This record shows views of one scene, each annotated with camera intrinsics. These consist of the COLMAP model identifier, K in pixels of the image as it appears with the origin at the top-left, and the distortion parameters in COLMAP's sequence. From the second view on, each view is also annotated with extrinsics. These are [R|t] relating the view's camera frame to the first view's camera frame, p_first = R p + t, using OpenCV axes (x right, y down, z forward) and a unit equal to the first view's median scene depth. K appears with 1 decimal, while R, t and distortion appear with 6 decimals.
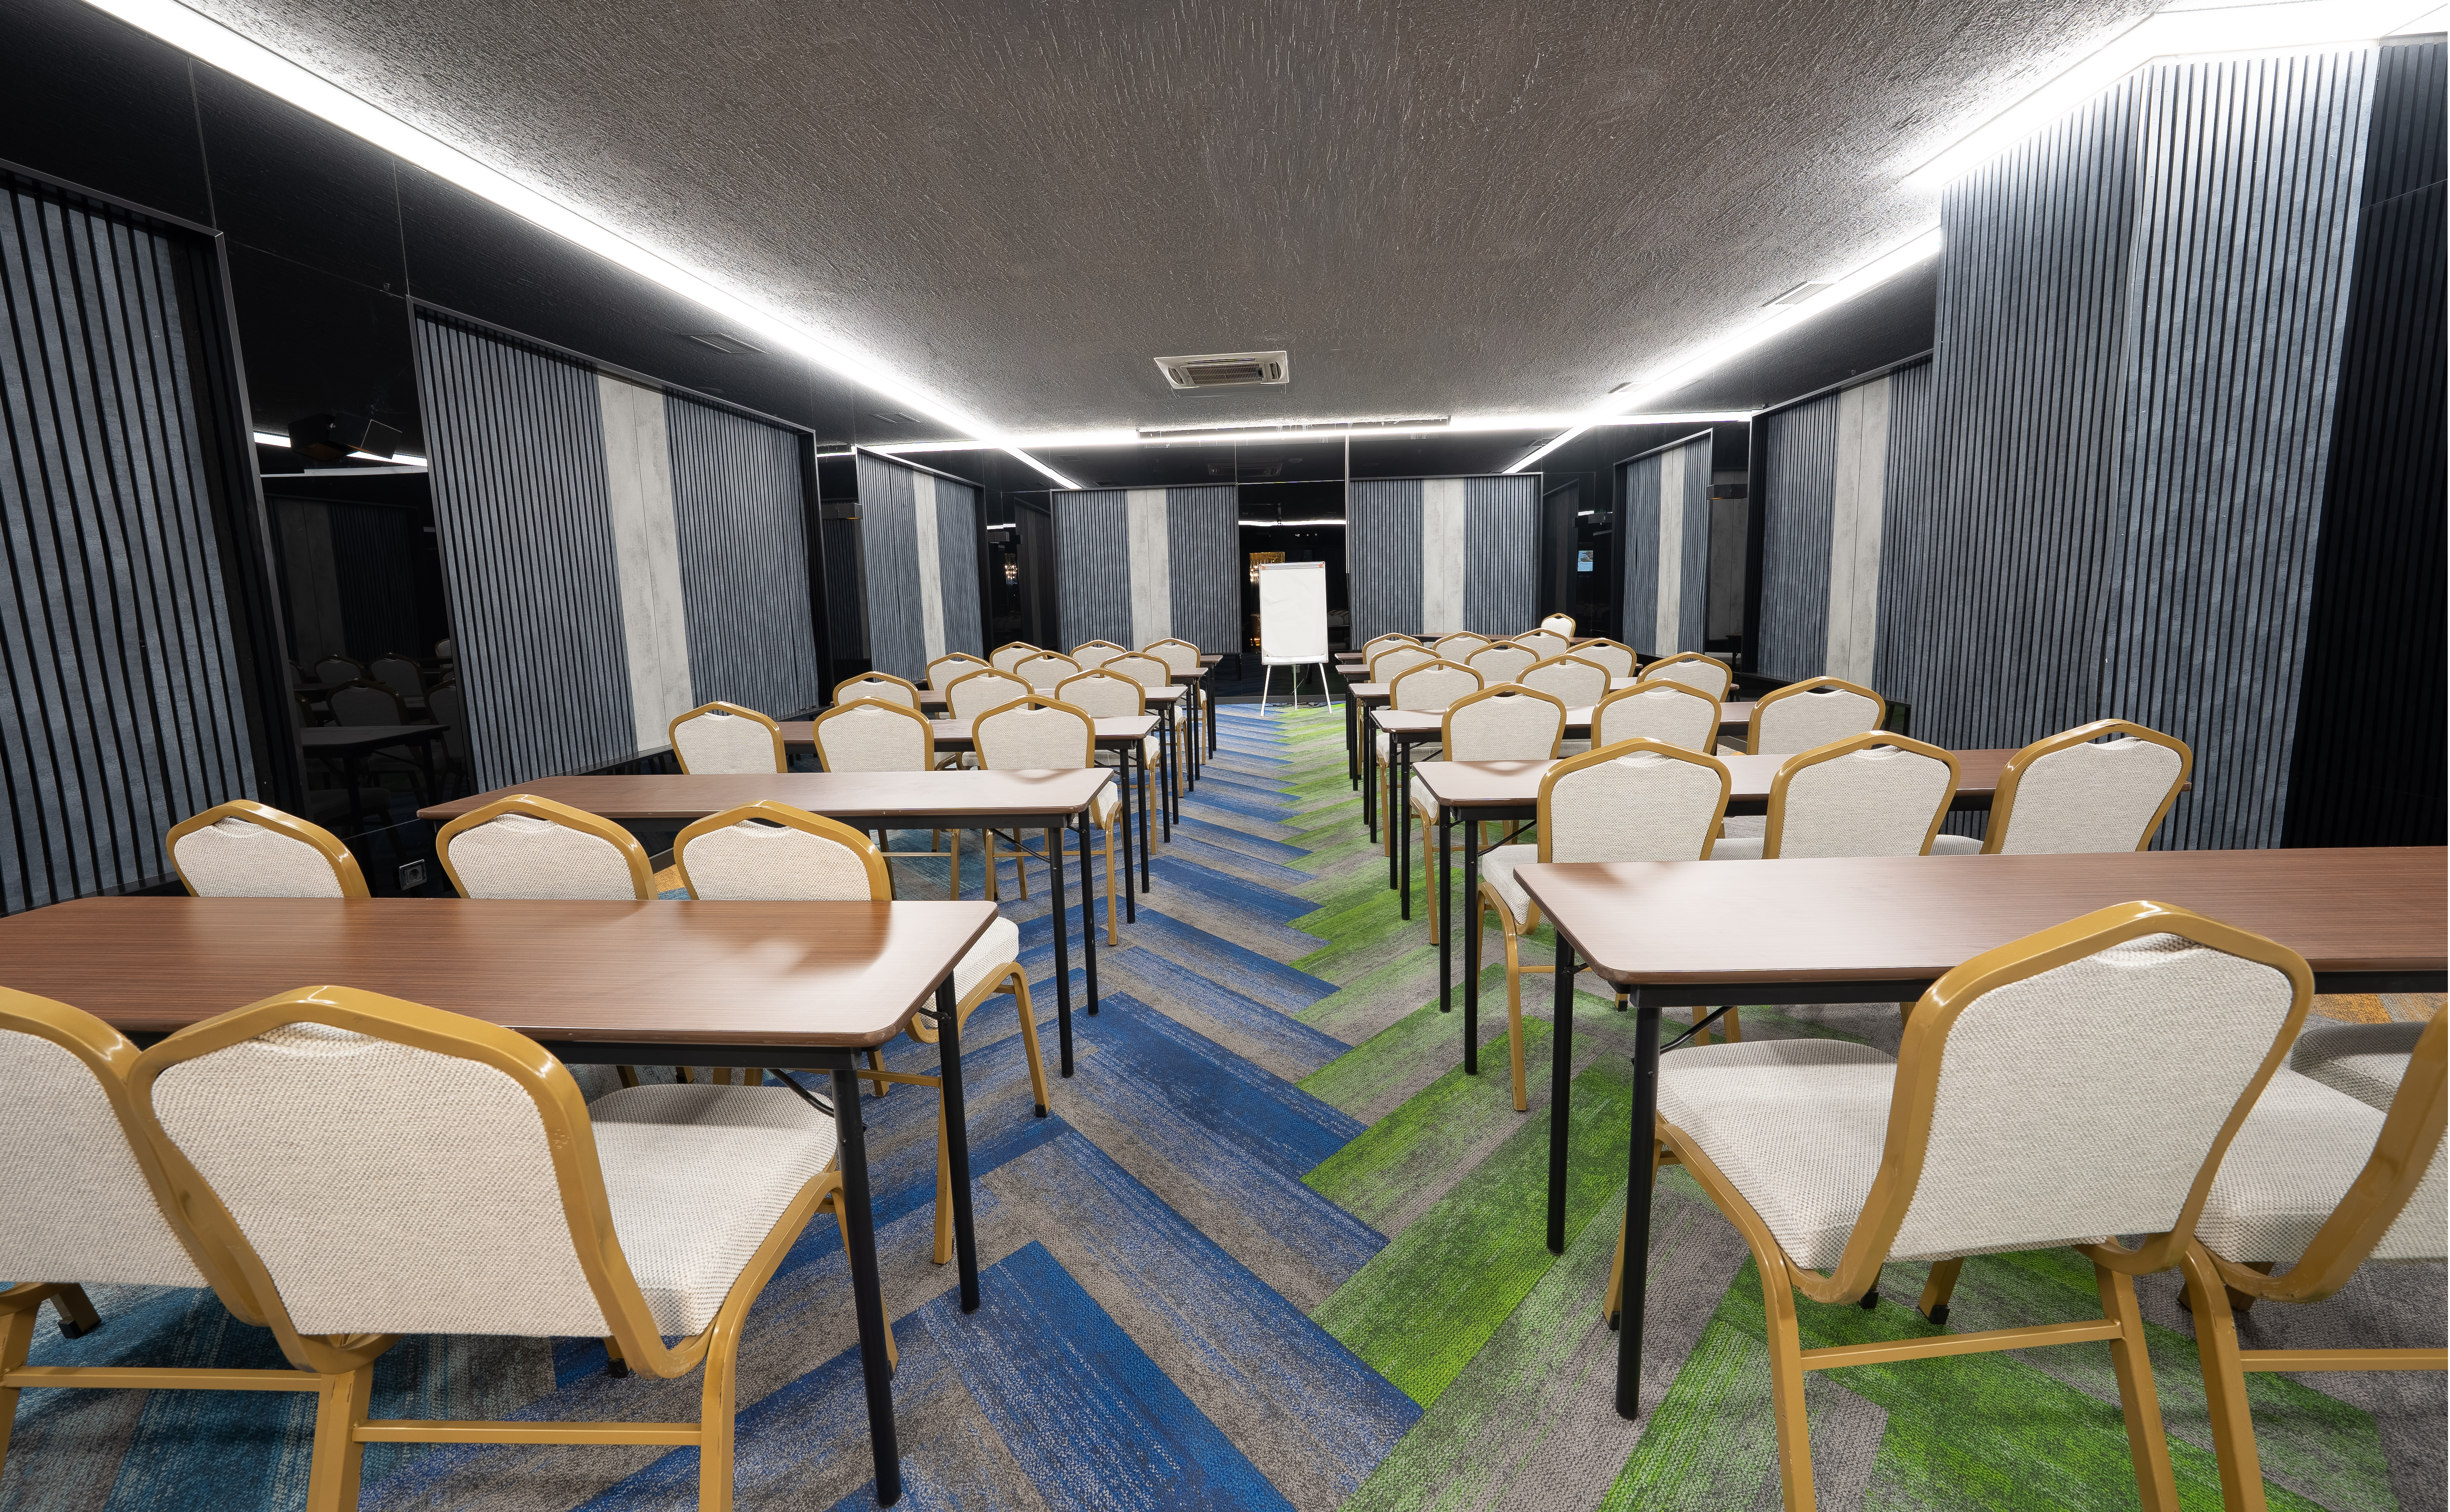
lens RADIAL K [[864.0, 0, 1346.9], [0, 864.0, 688.7], [0, 0, 1]] dist [-0.010824, -0.000012]
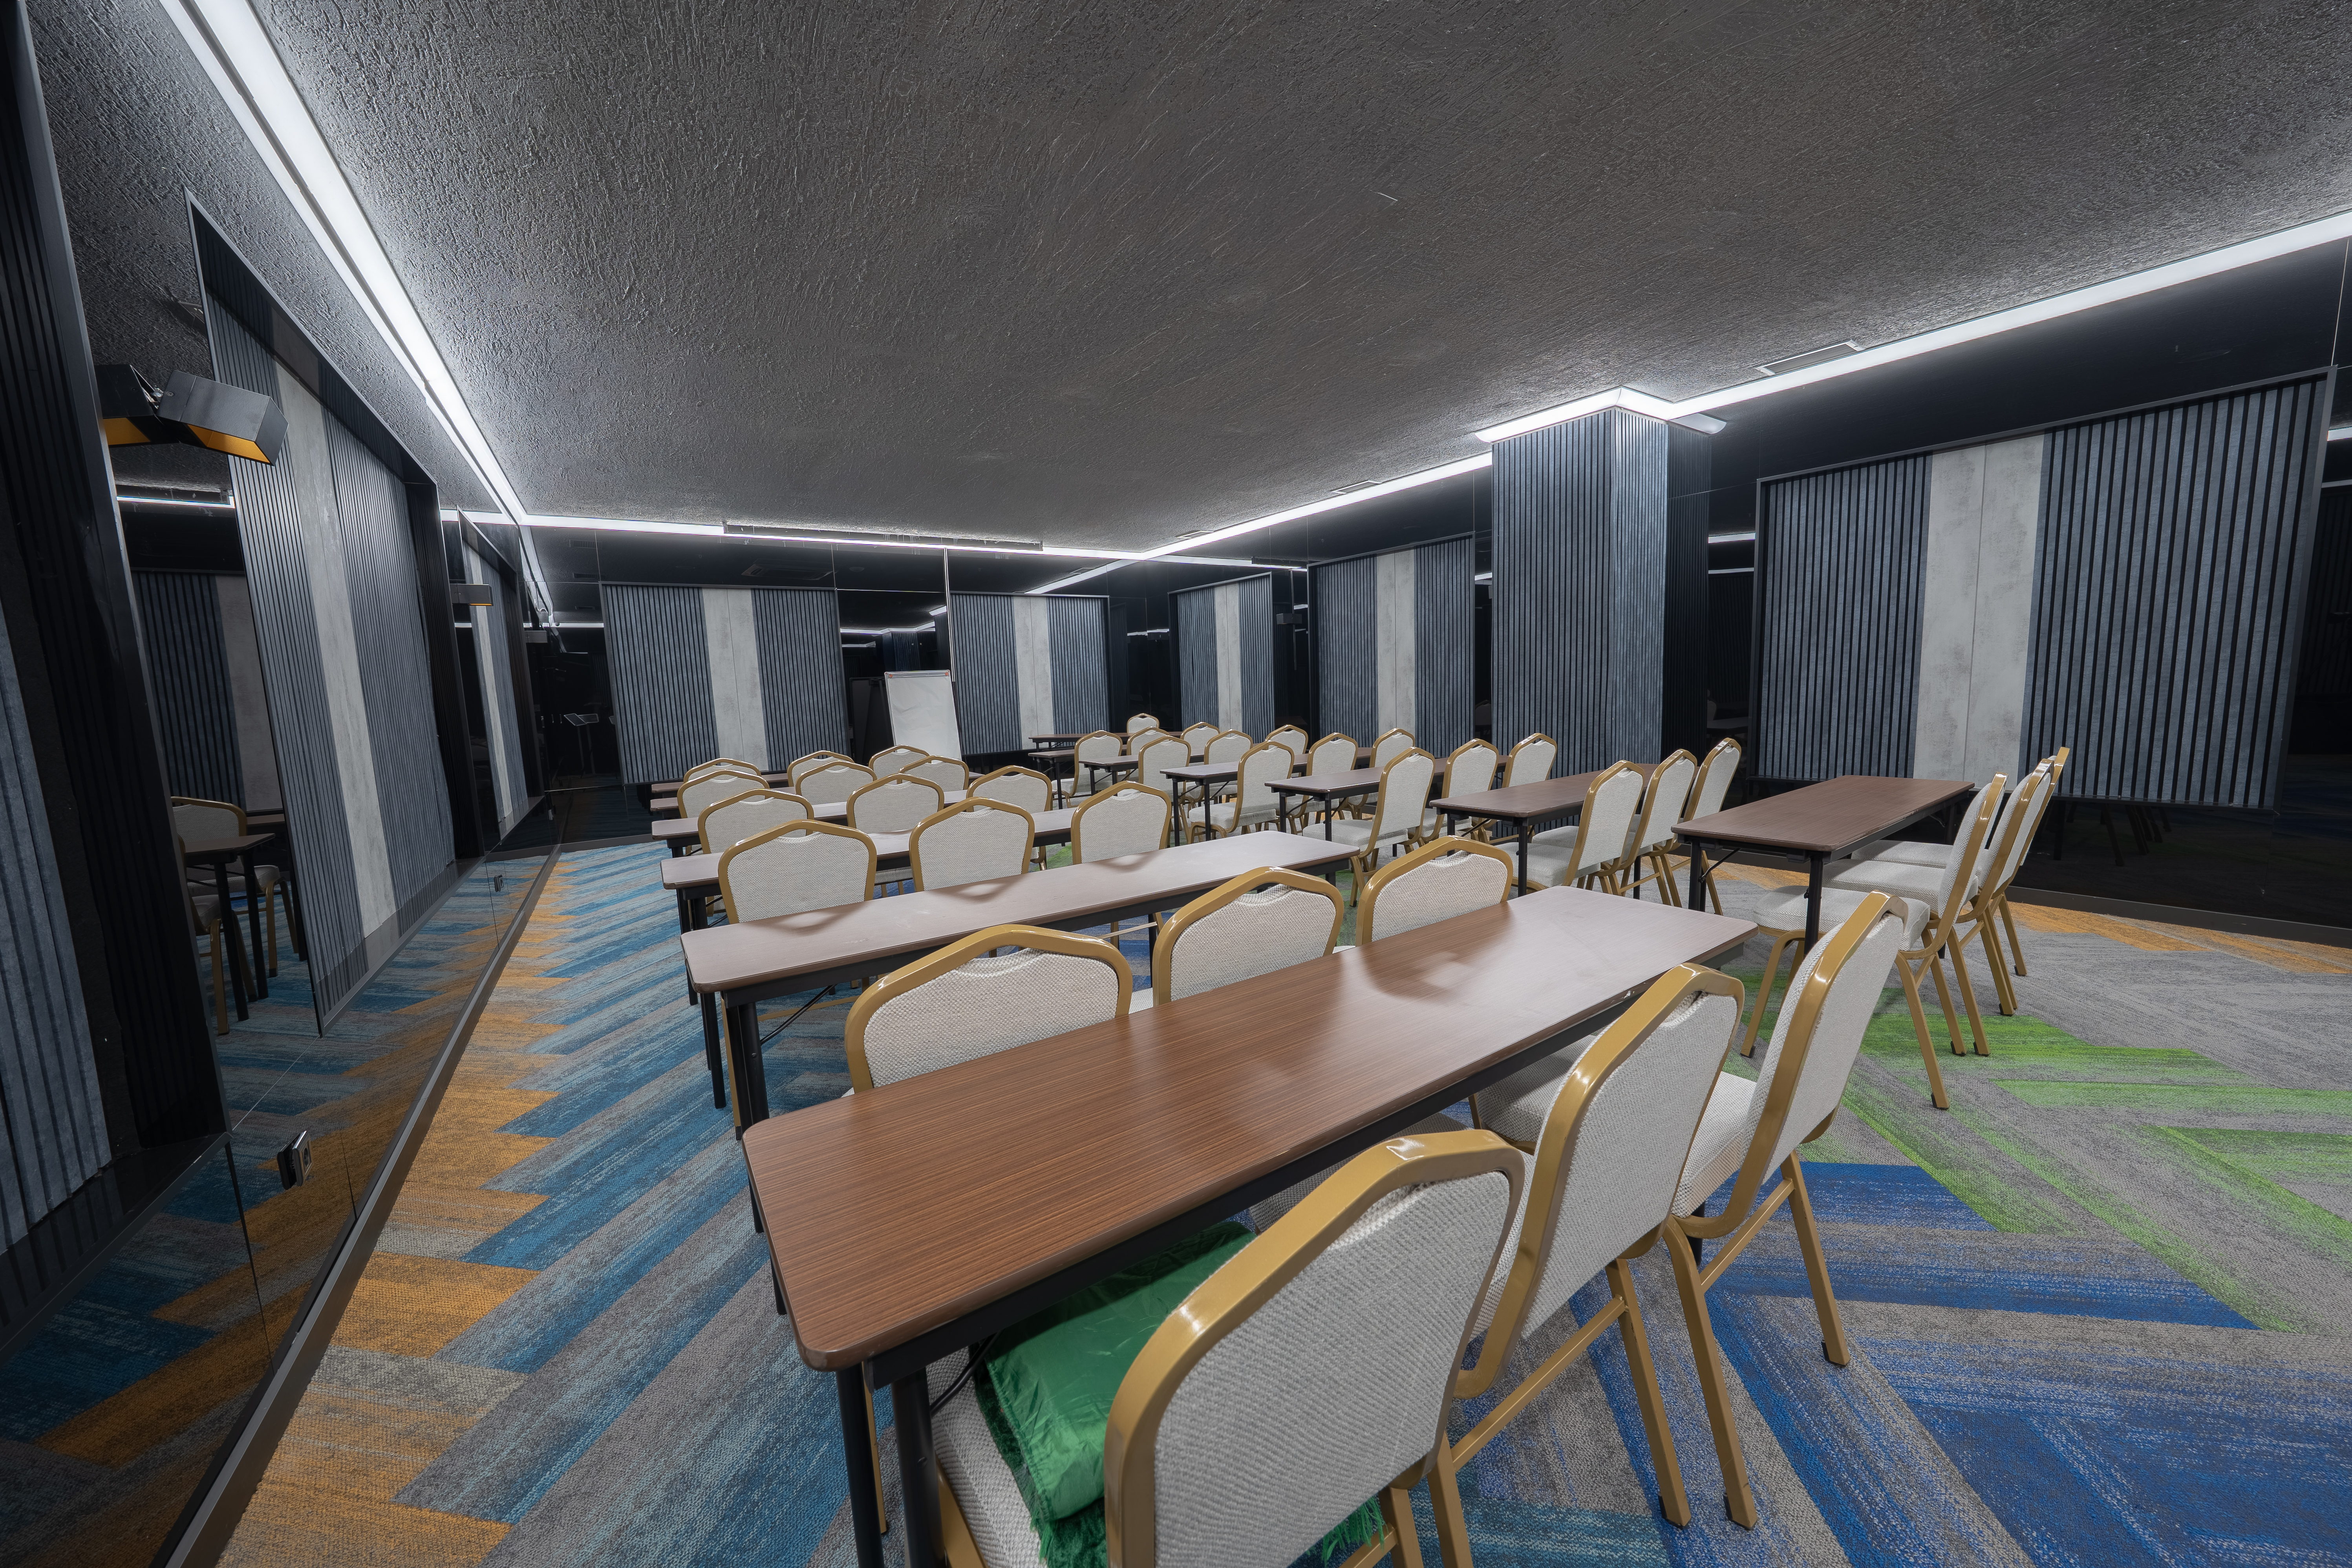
lens RADIAL K [[811.6, 0, 1176.1], [0, 811.6, 782.6], [0, 0, 1]] dist [0.007508, 0.000227]
pose [[0.802558, -0.078073, 0.591444, -0.382540], [0.088141, 0.996037, 0.011879, 0.000064], [-0.590027, 0.042597, 0.806259, 0.056840]]
